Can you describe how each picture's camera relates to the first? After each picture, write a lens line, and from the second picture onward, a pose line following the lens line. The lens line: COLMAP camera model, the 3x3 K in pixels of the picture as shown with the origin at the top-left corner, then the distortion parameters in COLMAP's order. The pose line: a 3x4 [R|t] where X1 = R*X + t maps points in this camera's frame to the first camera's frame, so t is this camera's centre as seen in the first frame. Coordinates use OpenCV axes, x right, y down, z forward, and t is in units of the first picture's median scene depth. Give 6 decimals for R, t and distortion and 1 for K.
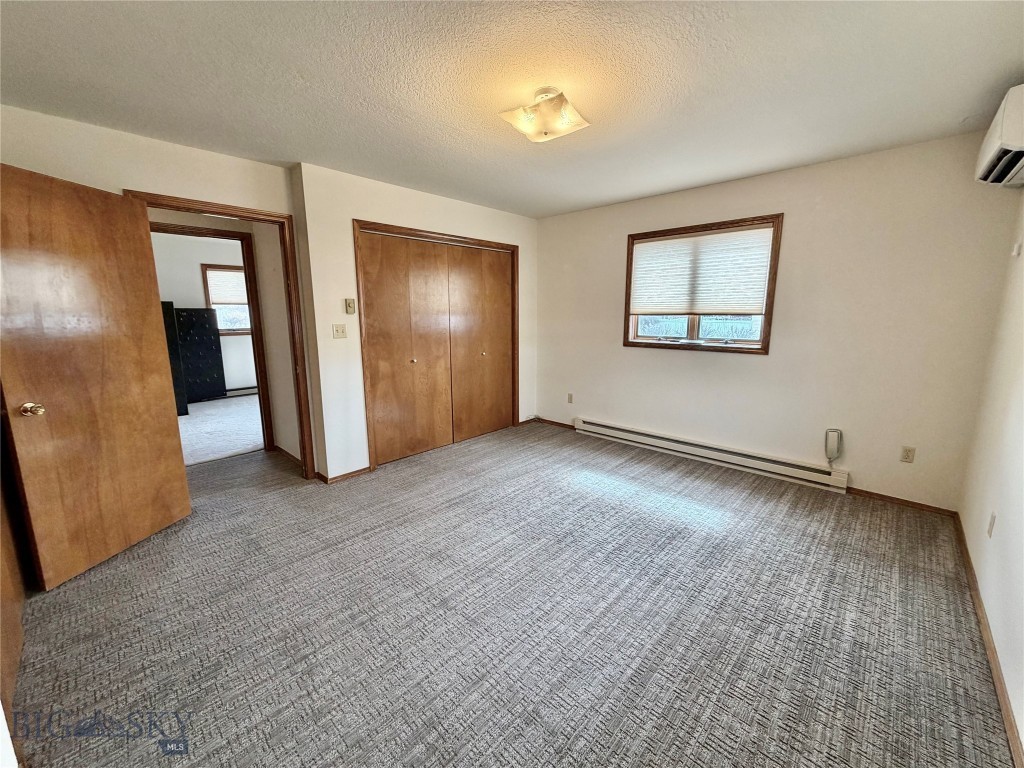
lens RADIAL K [[410.1, 0, 512.0], [0, 410.1, 386.3], [0, 0, 1]] dist [0.000852, -0.000753]
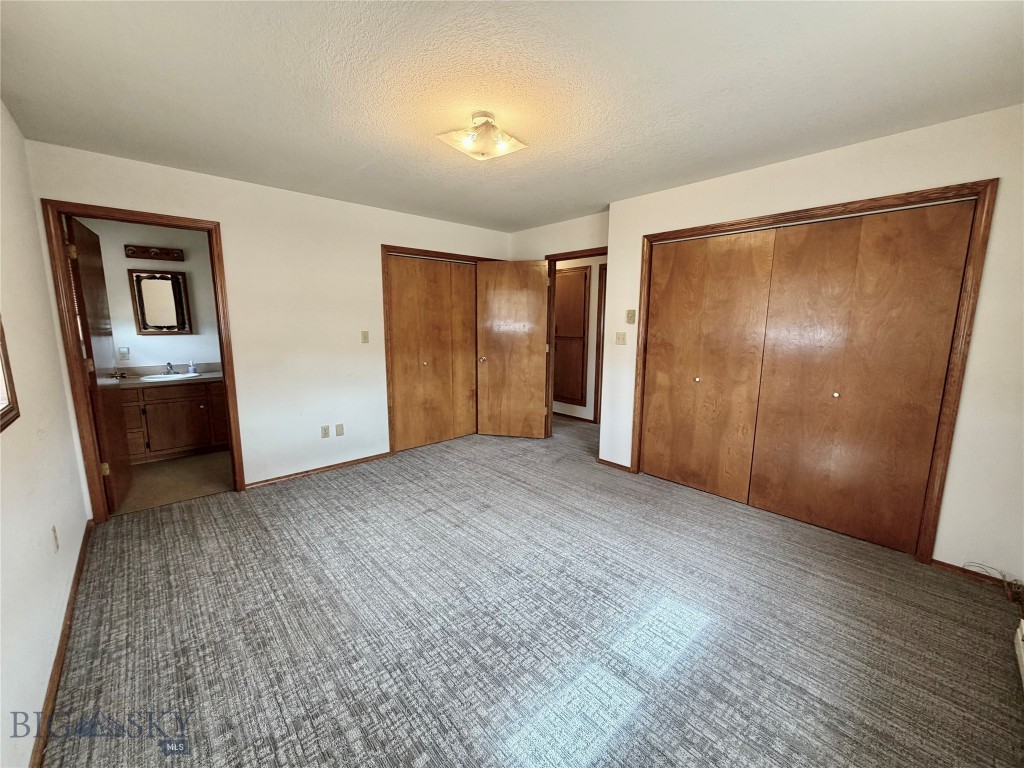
lens RADIAL K [[410.1, 0, 502.7], [0, 410.1, 384.5], [0, 0, 1]] dist [0.000852, -0.000753]
pose [[-0.096347, 0.159101, -0.982550, 0.683592], [-0.180354, 0.968011, 0.174432, -0.135174], [0.978872, 0.194013, -0.064571, 0.697131]]
